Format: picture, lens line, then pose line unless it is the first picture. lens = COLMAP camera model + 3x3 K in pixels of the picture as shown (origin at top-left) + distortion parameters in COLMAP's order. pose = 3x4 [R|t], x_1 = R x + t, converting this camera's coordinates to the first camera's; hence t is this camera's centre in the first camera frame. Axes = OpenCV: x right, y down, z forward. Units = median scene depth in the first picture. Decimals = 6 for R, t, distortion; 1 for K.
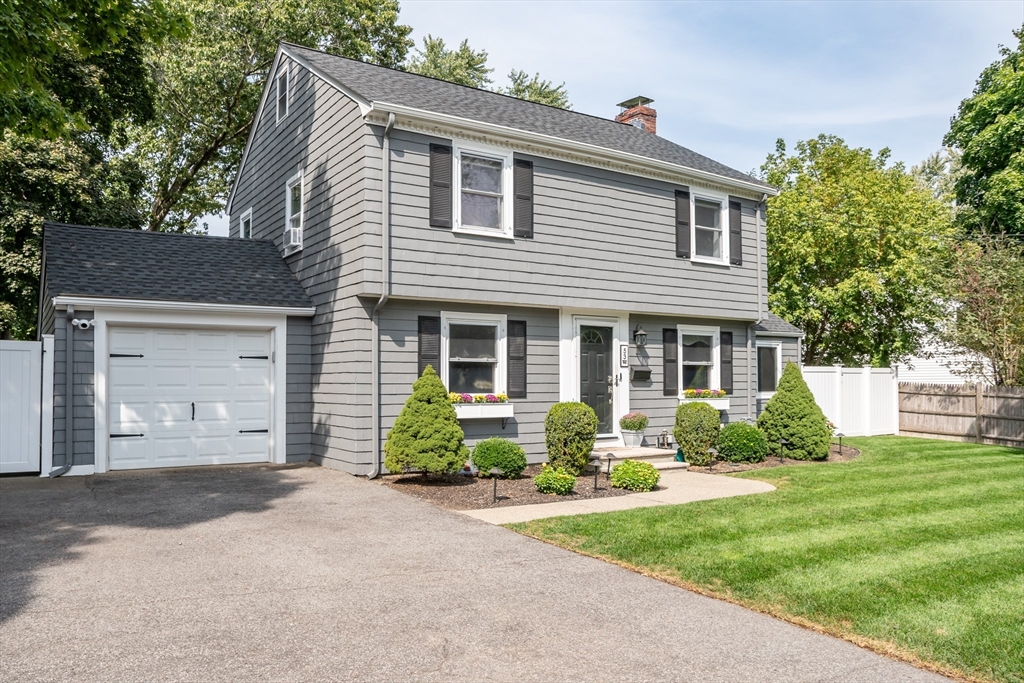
lens RADIAL K [[730.7, 0, 508.9], [0, 730.7, 355.3], [0, 0, 1]] dist [-0.107835, 0.105936]
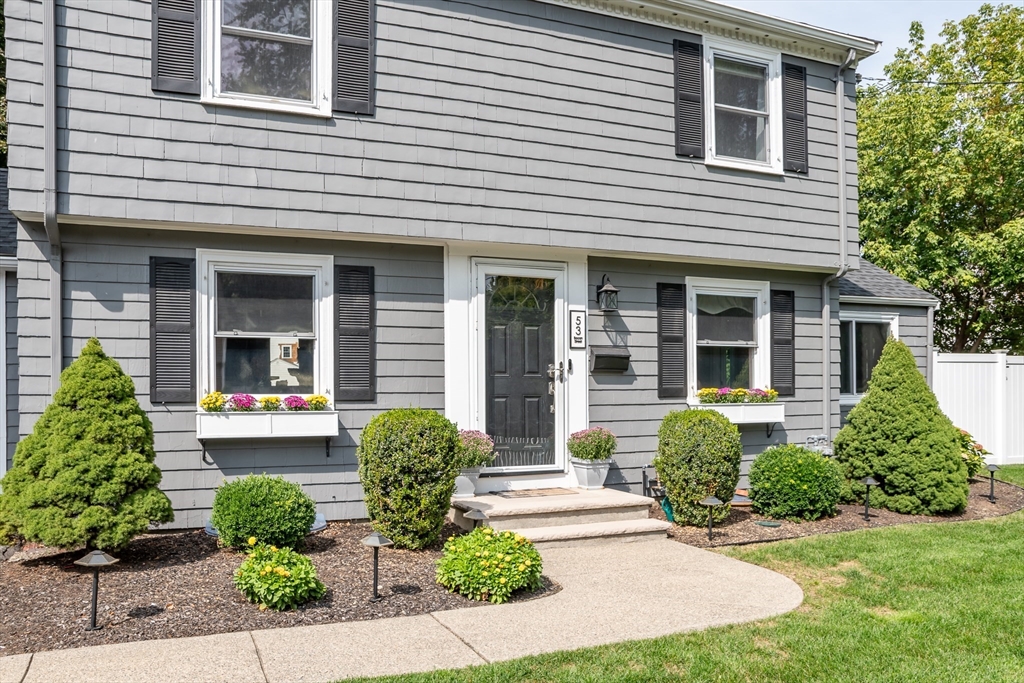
lens RADIAL K [[775.1, 0, 511.5], [0, 775.1, 389.2], [0, 0, 1]] dist [-0.106685, 0.103264]
pose [[0.985520, -0.006991, -0.169413, 0.204383], [0.012792, 0.999368, 0.033171, 0.026411], [0.169074, -0.034858, 0.984987, 0.377721]]
